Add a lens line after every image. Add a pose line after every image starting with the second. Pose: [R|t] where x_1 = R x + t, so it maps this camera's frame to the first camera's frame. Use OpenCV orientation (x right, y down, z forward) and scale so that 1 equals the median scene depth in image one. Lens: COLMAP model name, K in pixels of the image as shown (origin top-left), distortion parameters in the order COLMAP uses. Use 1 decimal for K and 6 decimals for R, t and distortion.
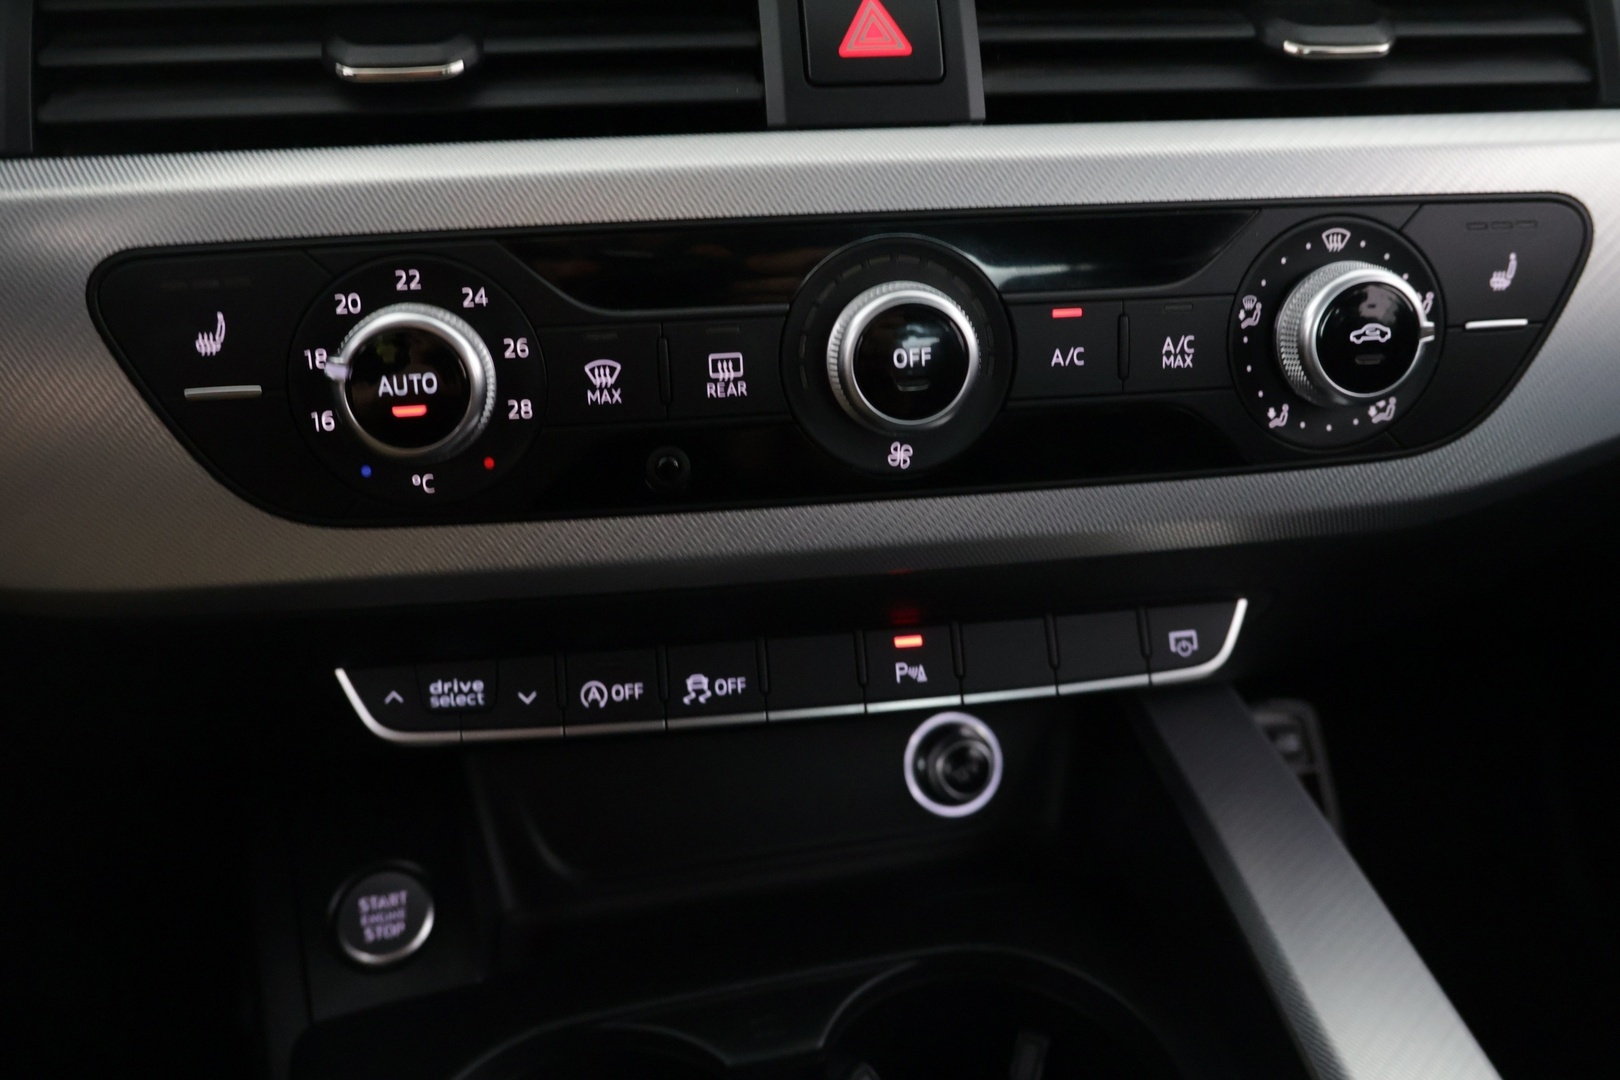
lens RADIAL K [[1311.7, 0, 810.0], [0, 1311.7, 540.0], [0, 0, 1]] dist [-0.055557, 0.002311]
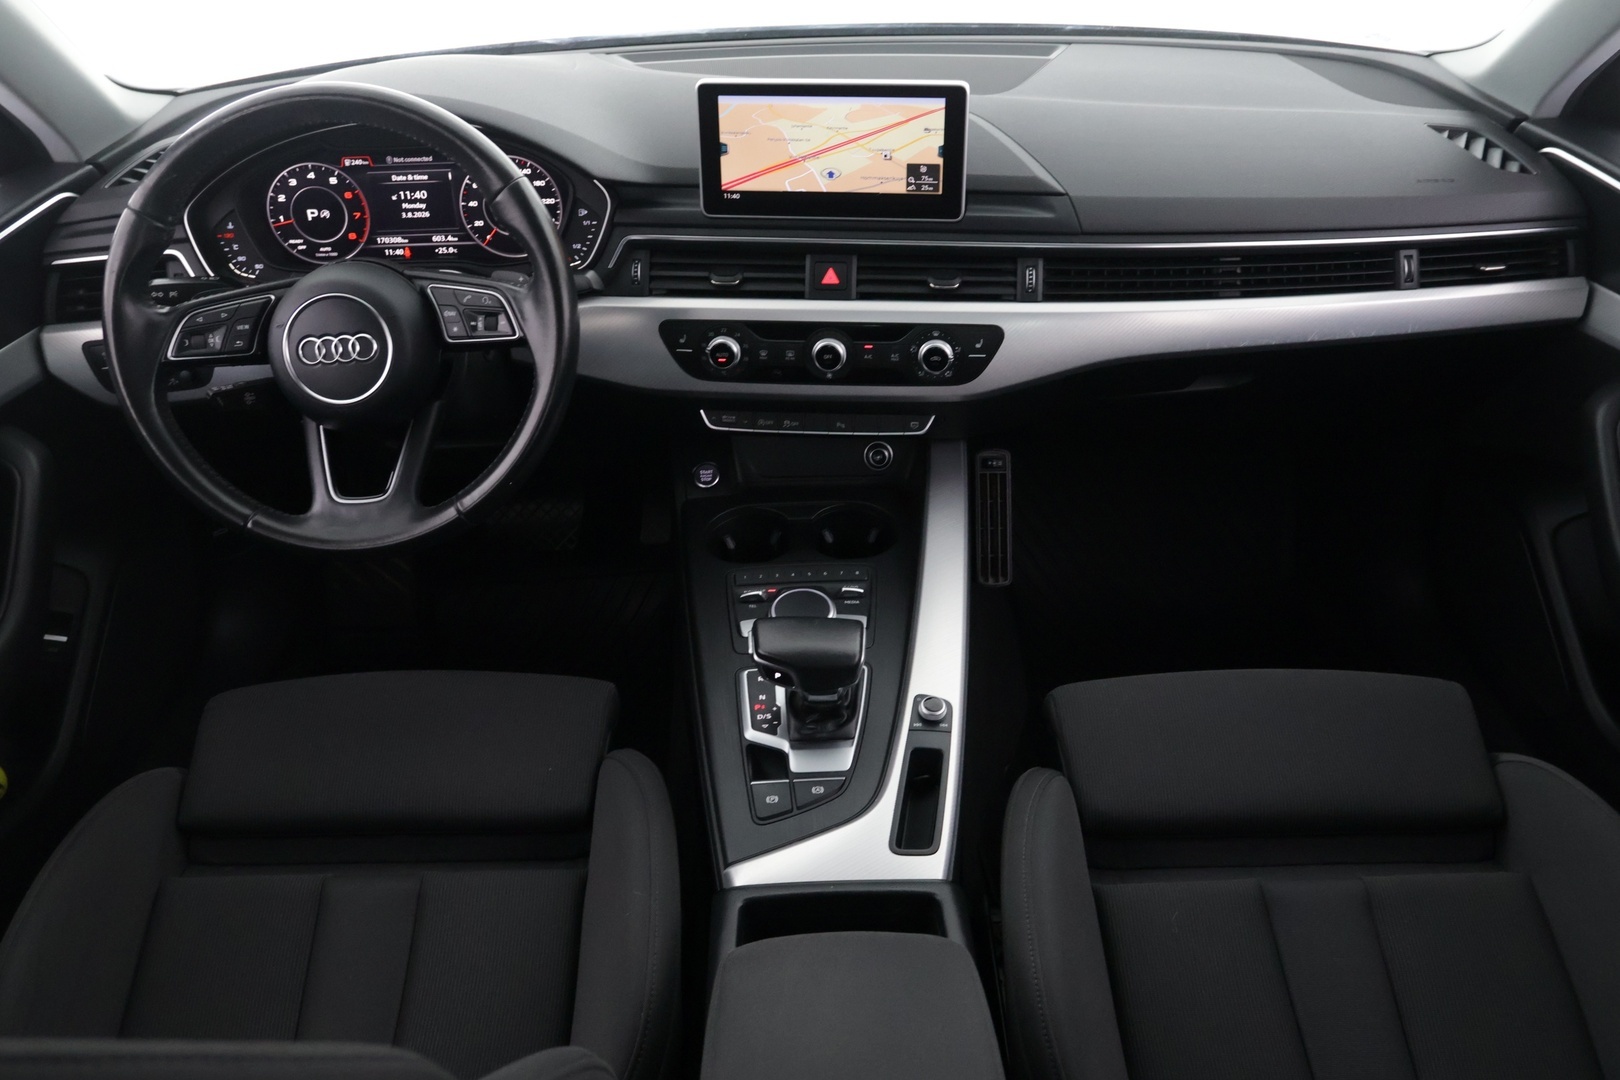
lens RADIAL K [[1412.5, 0, 810.0], [0, 1412.5, 540.0], [0, 0, 1]] dist [0.001165, 0.006143]
pose [[0.969813, 0.122052, -0.211106, 1.073835], [-0.079359, 0.976570, 0.200034, -0.467872], [0.230575, -0.177243, 0.956776, -3.640617]]
